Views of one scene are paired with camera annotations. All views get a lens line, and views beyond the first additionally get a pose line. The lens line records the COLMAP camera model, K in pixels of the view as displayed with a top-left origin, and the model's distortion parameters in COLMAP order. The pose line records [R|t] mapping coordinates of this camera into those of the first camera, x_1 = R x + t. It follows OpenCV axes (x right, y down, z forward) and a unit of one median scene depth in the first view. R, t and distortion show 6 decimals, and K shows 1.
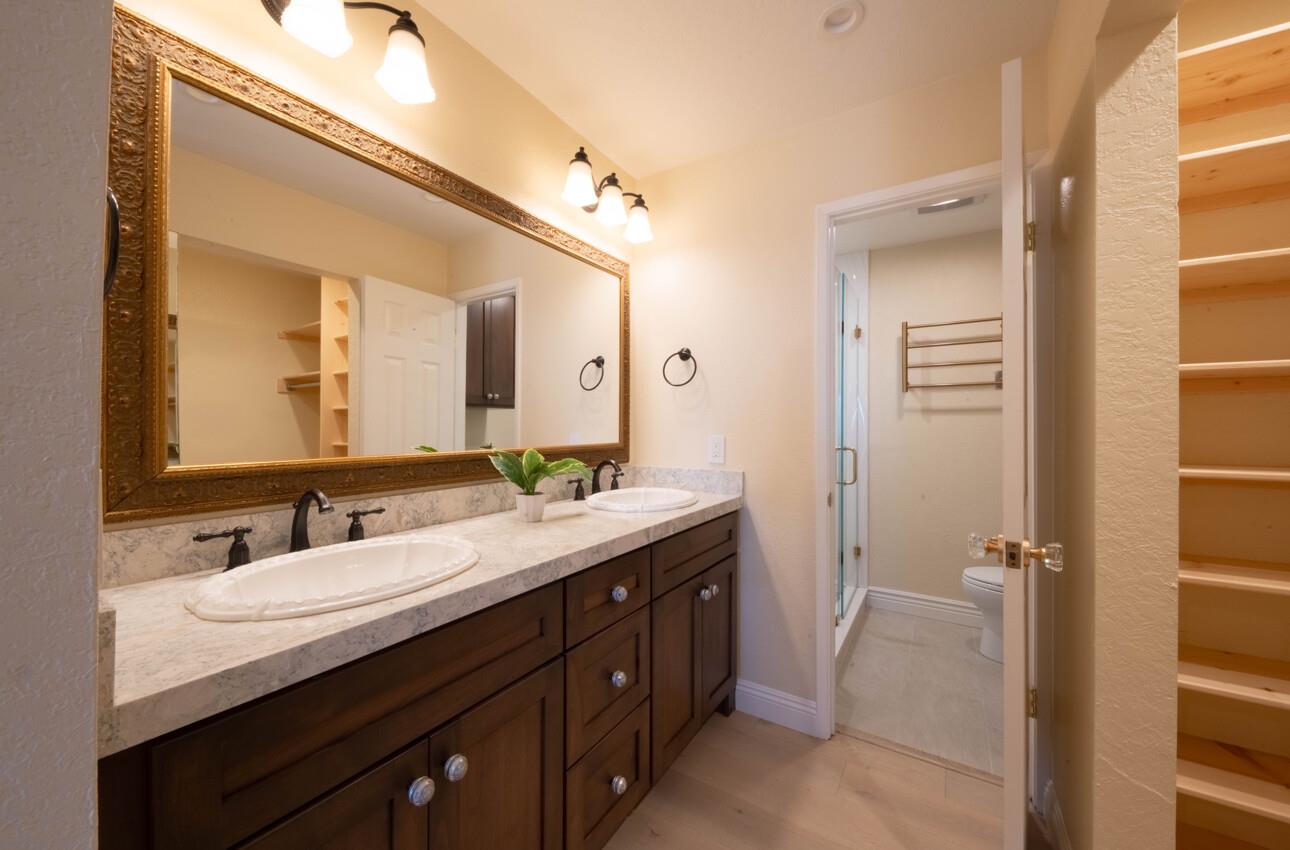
lens RADIAL K [[493.7, 0, 645.1], [0, 493.7, 432.8], [0, 0, 1]] dist [0.001177, 0.000053]
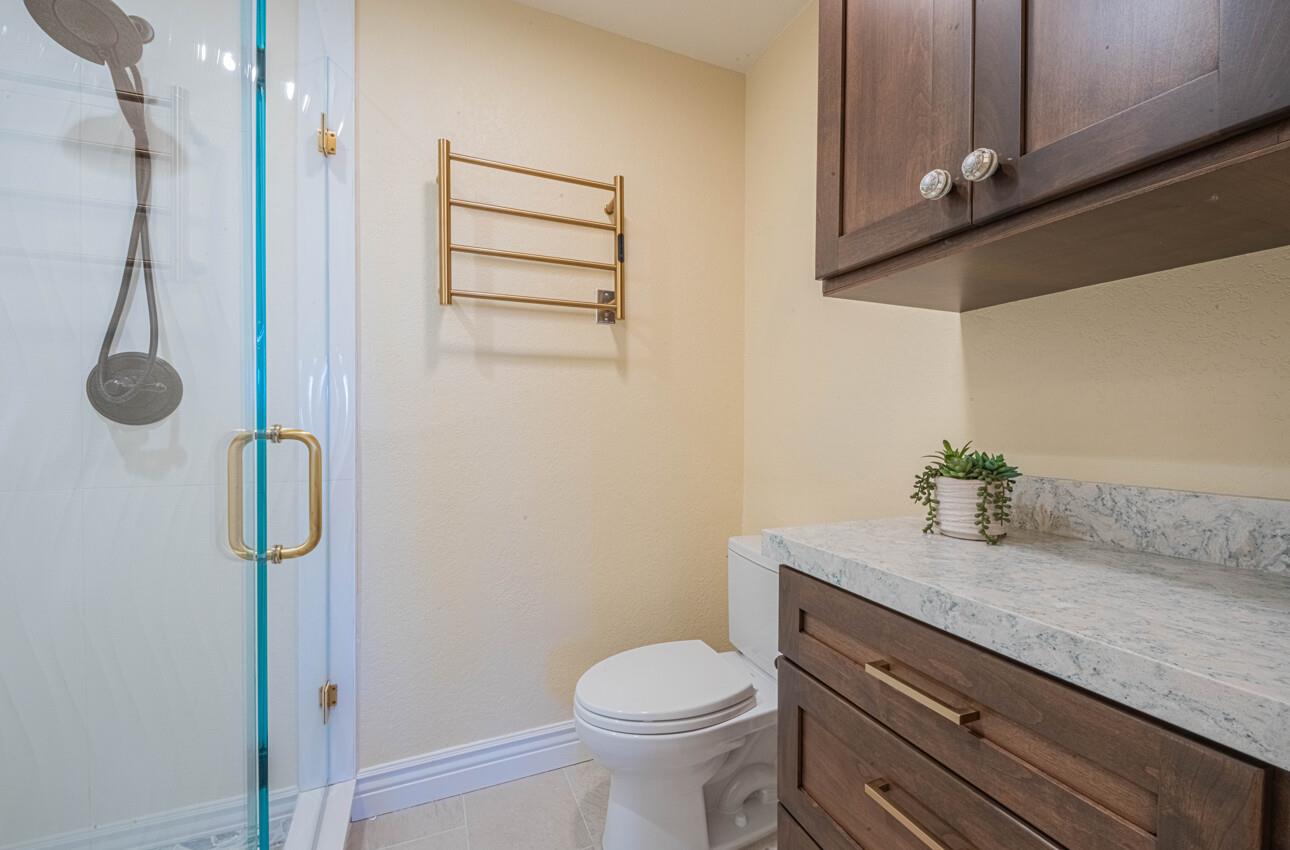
lens RADIAL K [[493.7, 0, 645.1], [0, 493.7, 432.8], [0, 0, 1]] dist [0.001177, 0.000053]
pose [[0.575034, -0.010376, 0.818064, 0.268653], [-0.005435, 0.999849, 0.016501, 0.022273], [-0.818111, -0.013935, 0.574891, 0.601272]]
